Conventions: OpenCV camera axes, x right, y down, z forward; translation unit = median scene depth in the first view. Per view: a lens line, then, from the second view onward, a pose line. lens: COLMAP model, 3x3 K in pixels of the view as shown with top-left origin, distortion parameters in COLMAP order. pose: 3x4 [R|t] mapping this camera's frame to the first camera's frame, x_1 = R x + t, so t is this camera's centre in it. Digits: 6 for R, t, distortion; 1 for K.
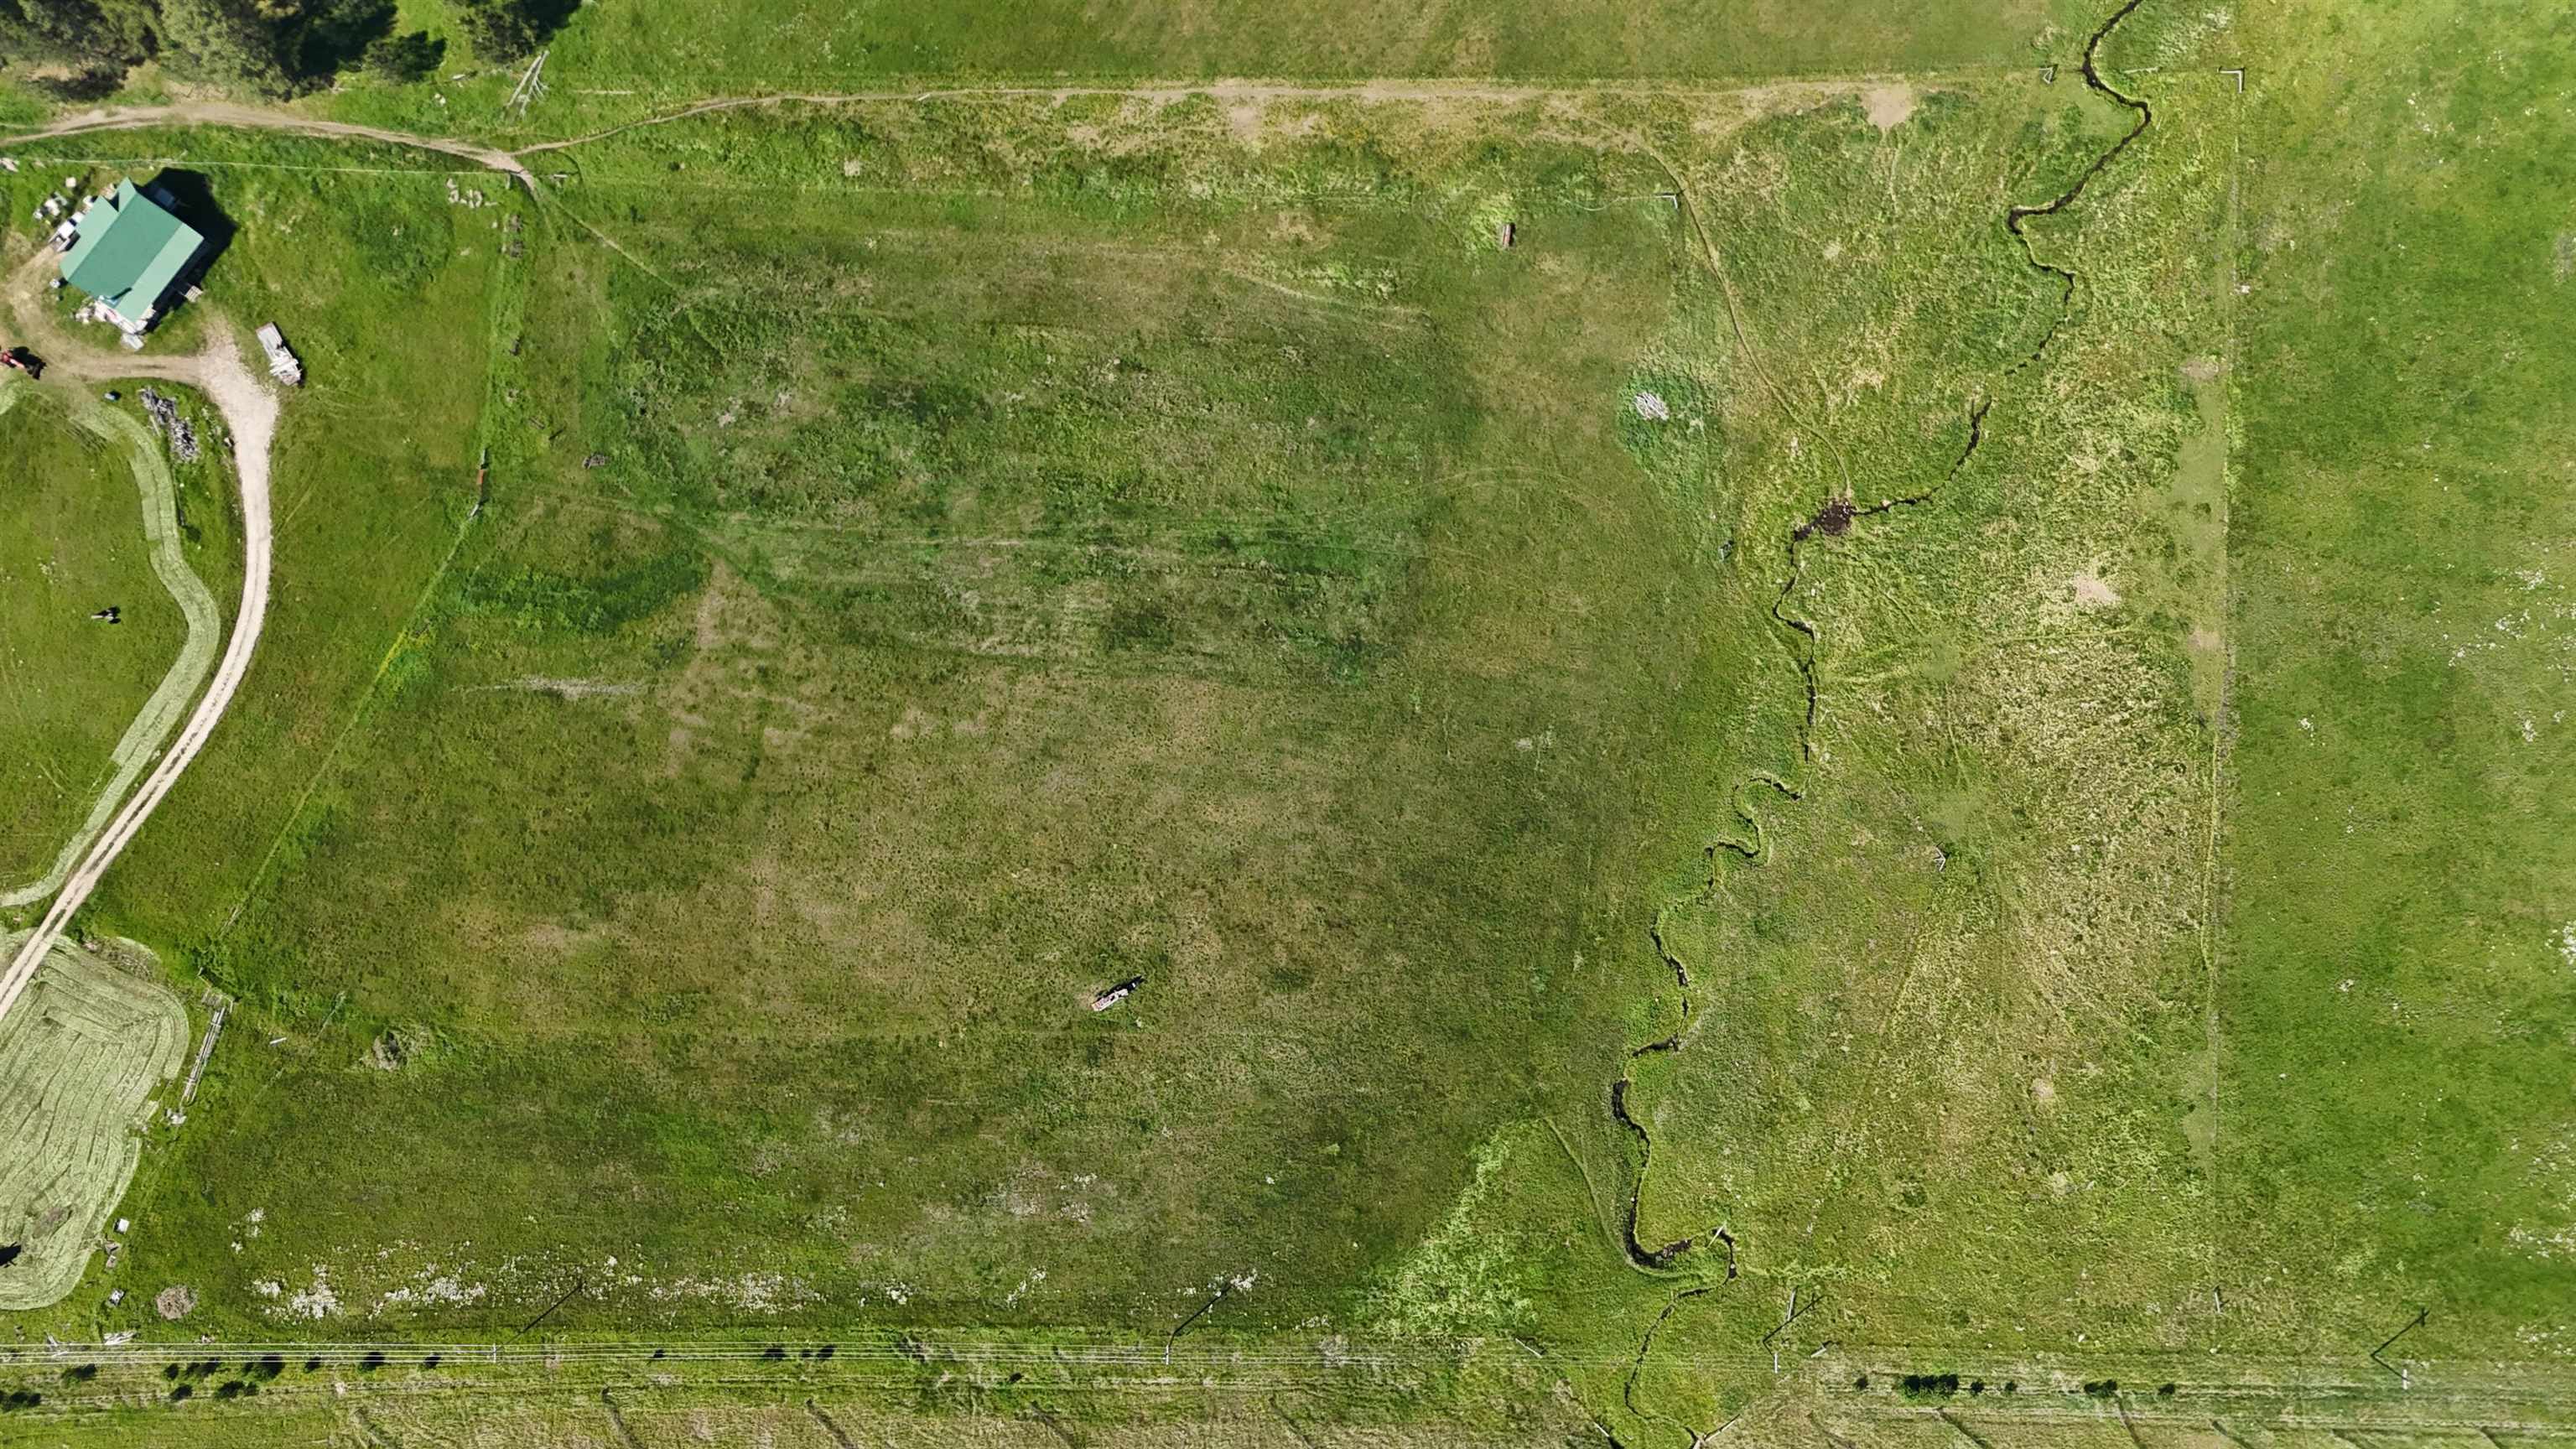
lens RADIAL K [[1887.8, 0, 1292.0], [0, 1887.8, 714.6], [0, 0, 1]] dist [0.065337, -0.065506]
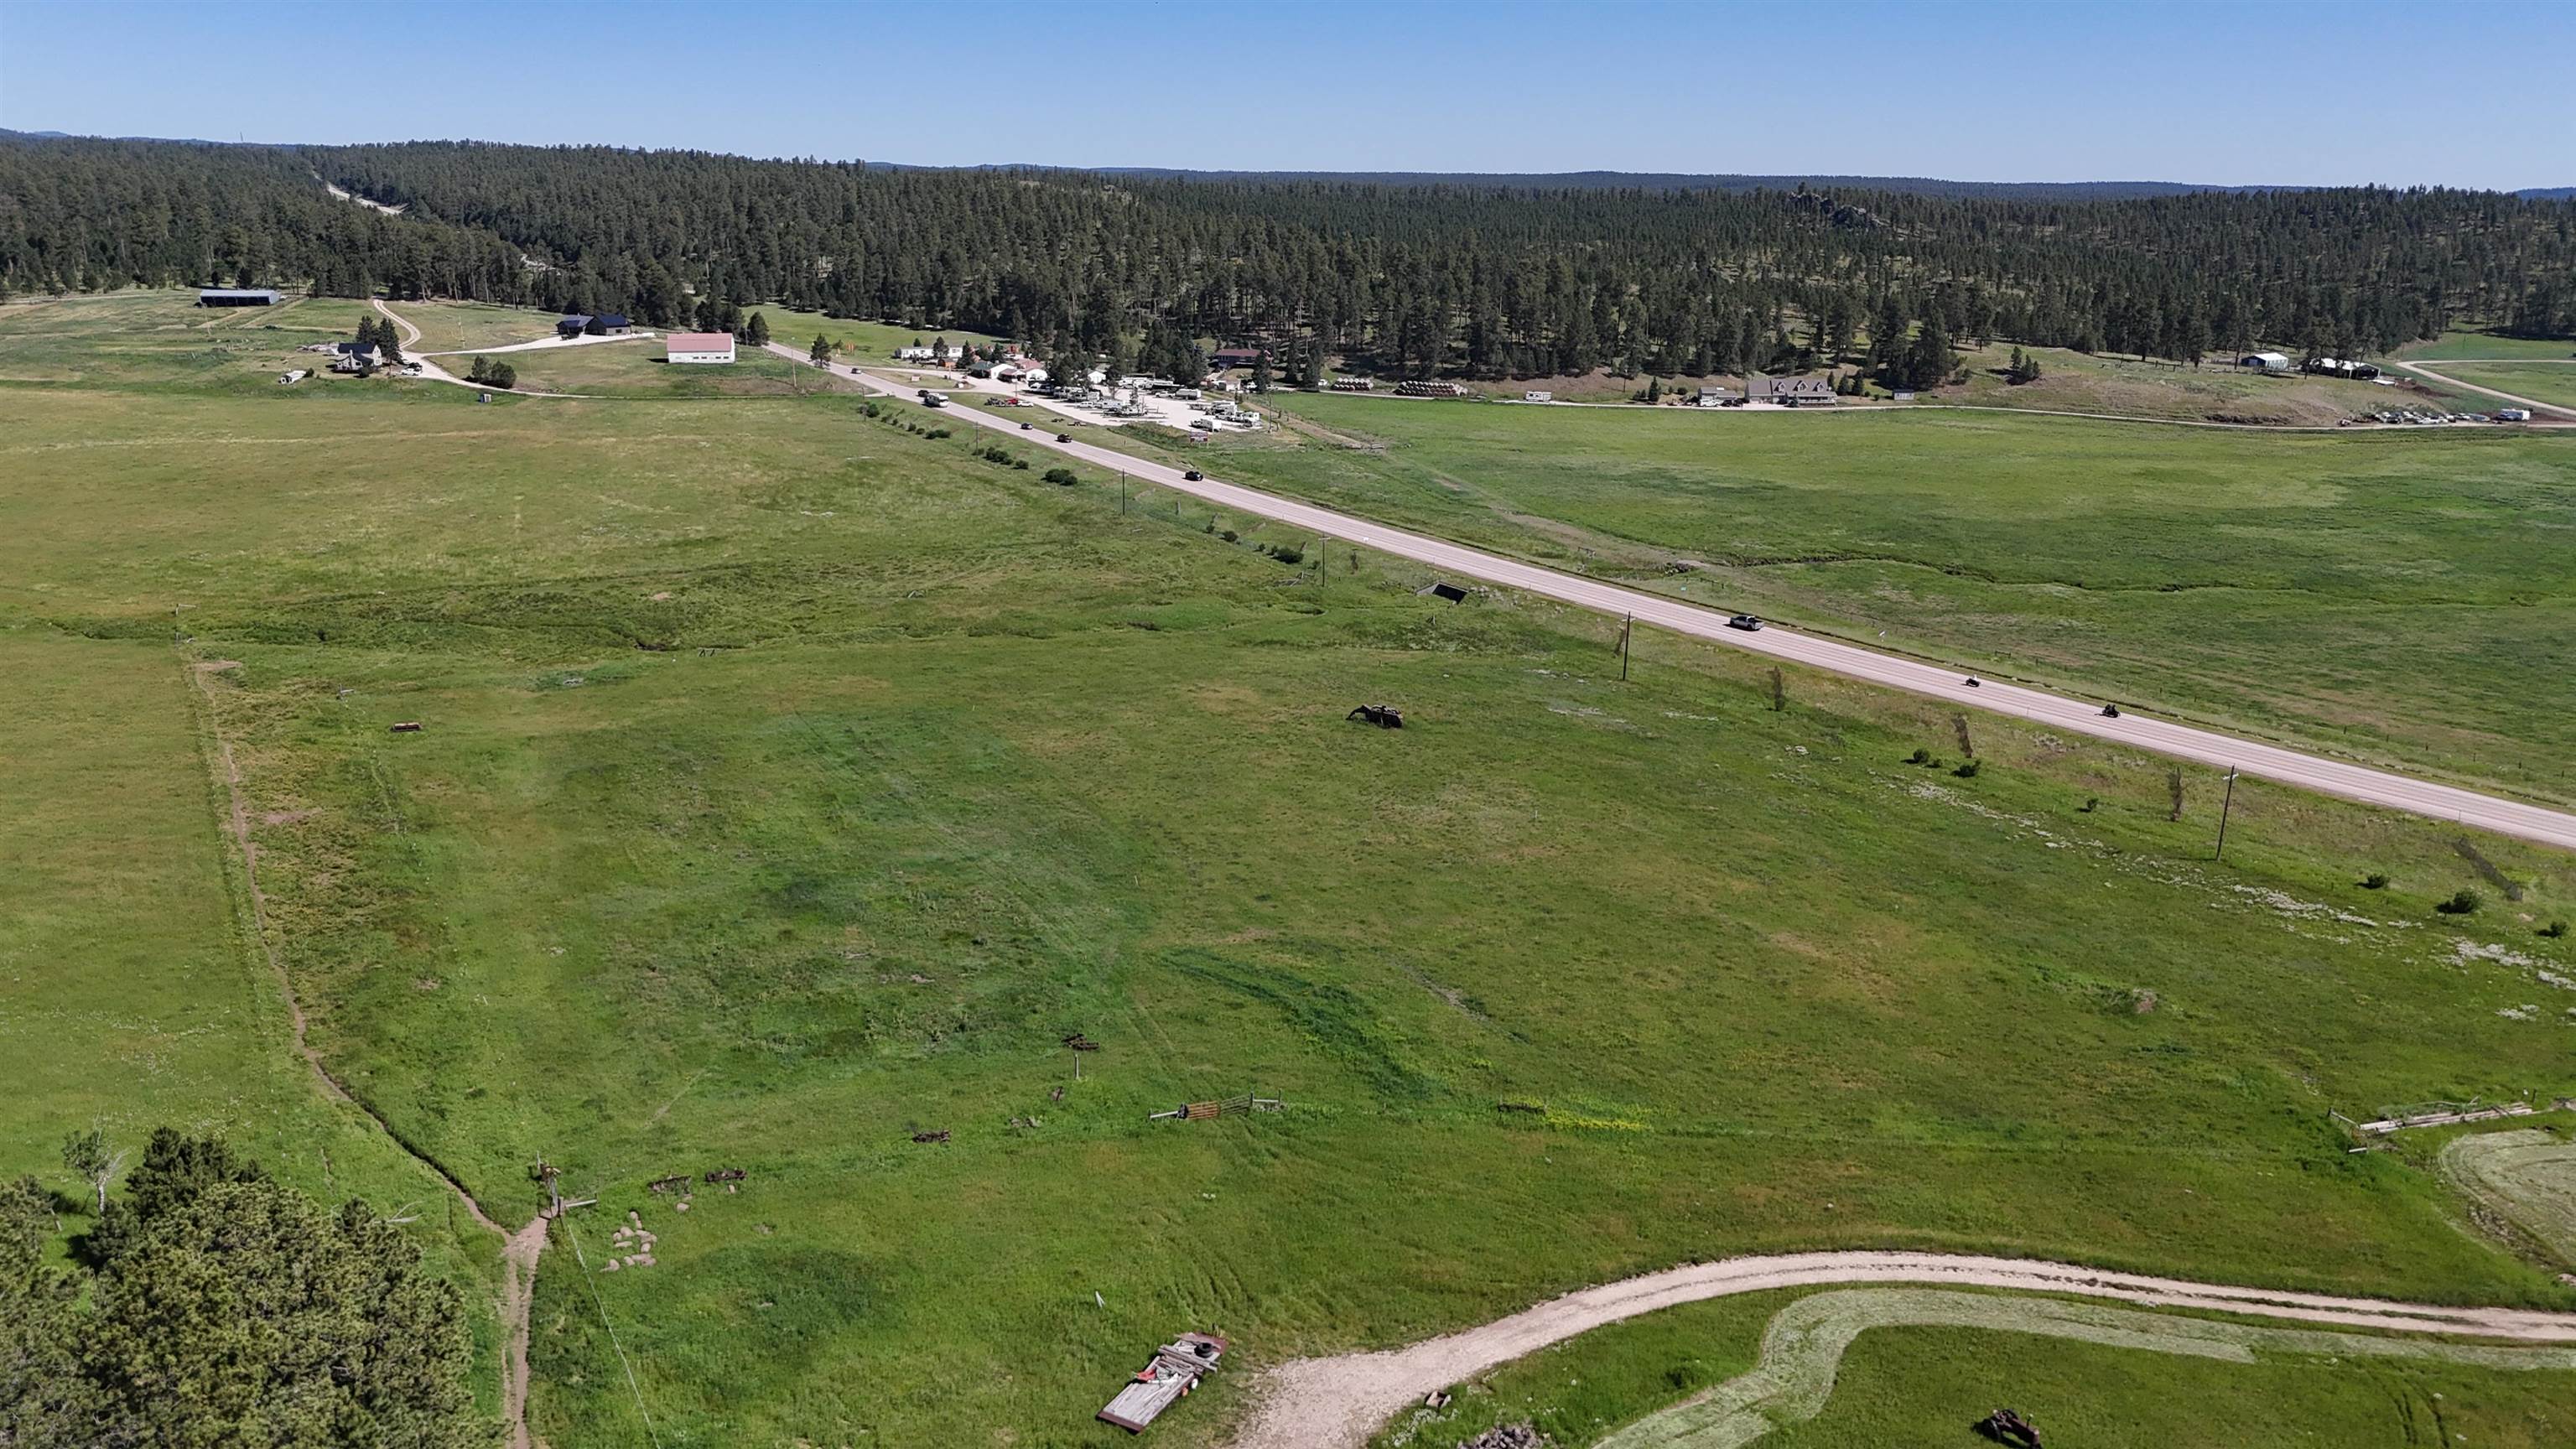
lens RADIAL K [[1887.8, 0, 1292.0], [0, 1887.8, 714.6], [0, 0, 1]] dist [0.065337, -0.065506]
pose [[-0.515155, -0.214666, 0.829780, -0.825493], [0.857003, -0.143338, 0.494974, -0.334966], [0.012685, 0.966112, 0.257811, 0.767859]]
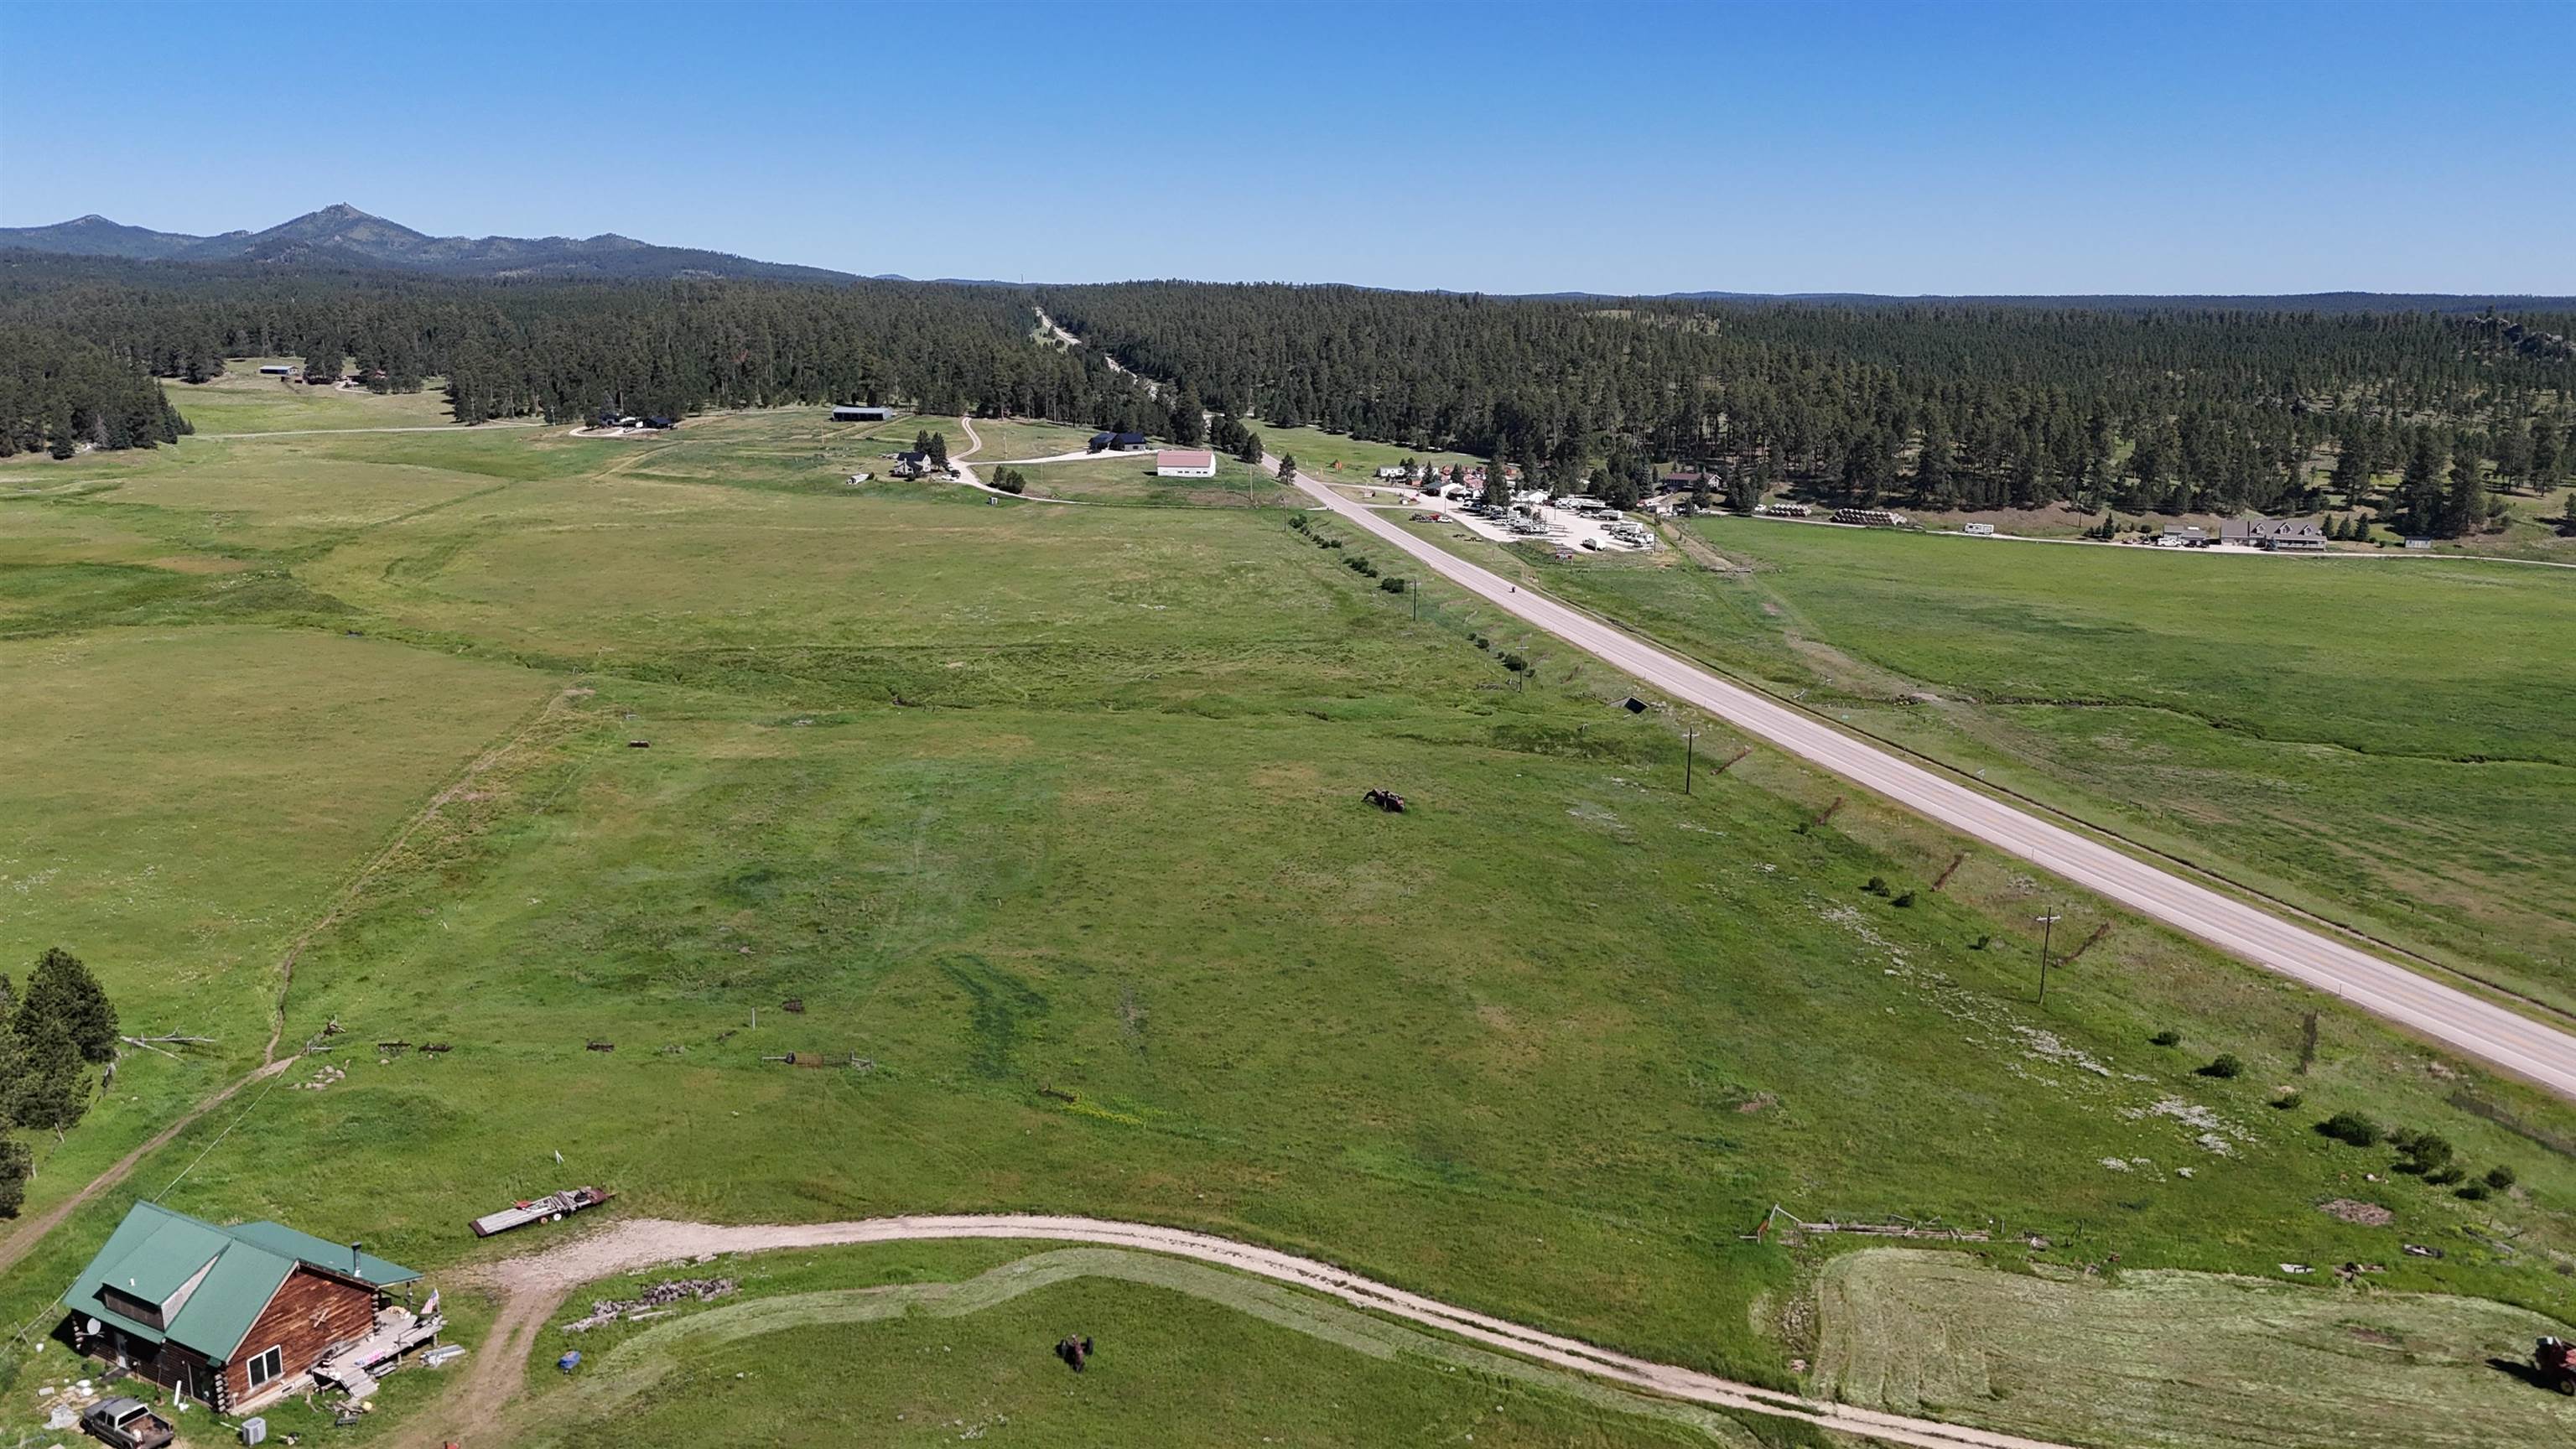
lens RADIAL K [[1887.8, 0, 1292.0], [0, 1887.8, 714.6], [0, 0, 1]] dist [0.065337, -0.065506]
pose [[-0.186031, -0.186526, 0.964676, -1.030606], [0.982480, -0.046462, 0.180481, -0.075305], [0.011157, 0.981351, 0.191901, 0.768323]]
